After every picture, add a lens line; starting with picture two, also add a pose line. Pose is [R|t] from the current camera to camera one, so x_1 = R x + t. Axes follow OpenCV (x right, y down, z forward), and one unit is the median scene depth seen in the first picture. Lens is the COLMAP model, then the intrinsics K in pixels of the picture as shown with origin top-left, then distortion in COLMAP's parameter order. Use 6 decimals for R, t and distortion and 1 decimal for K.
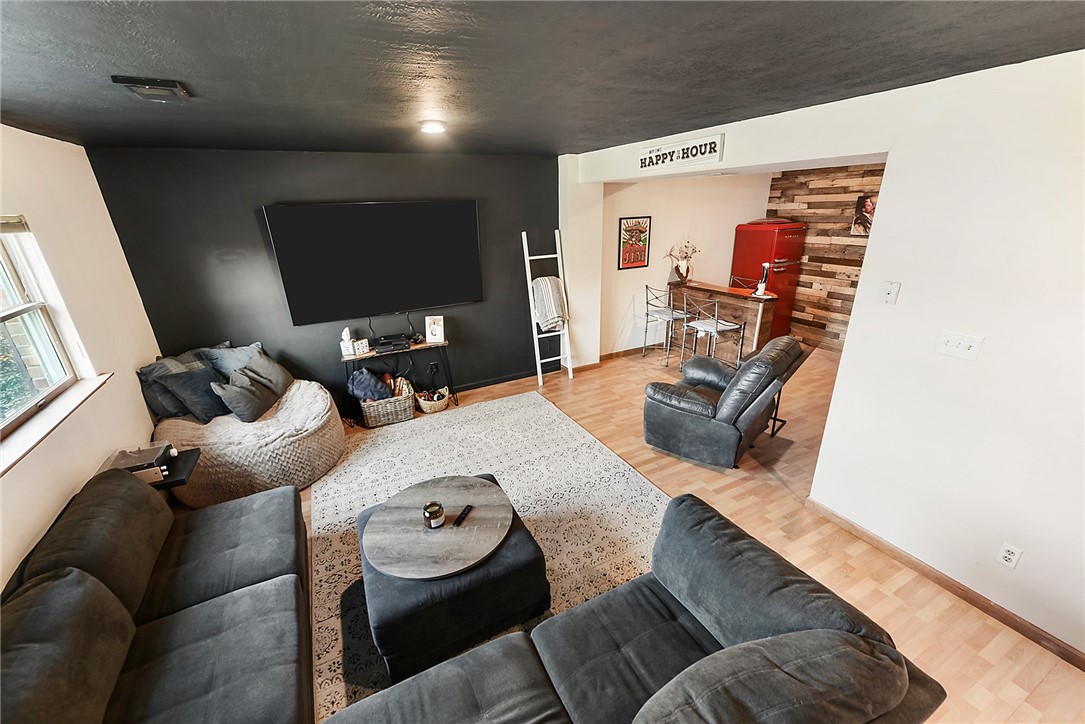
lens RADIAL K [[446.4, 0, 546.4], [0, 446.4, 367.5], [0, 0, 1]] dist [0.000170, -0.000319]
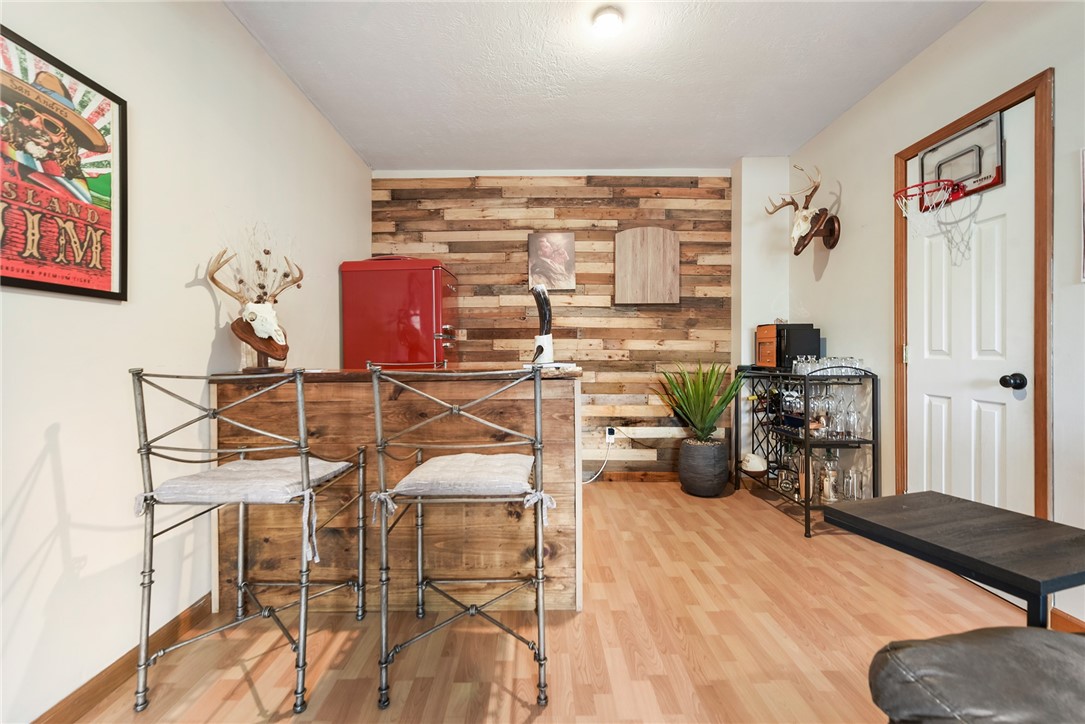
lens RADIAL K [[454.9, 0, 542.6], [0, 454.9, 355.8], [0, 0, 1]] dist [-0.000338, -0.000212]
pose [[0.442313, 0.023648, 0.896549, 0.107908], [0.316605, 0.931176, -0.180758, -0.083637], [-0.839119, 0.363803, 0.404383, 0.714345]]
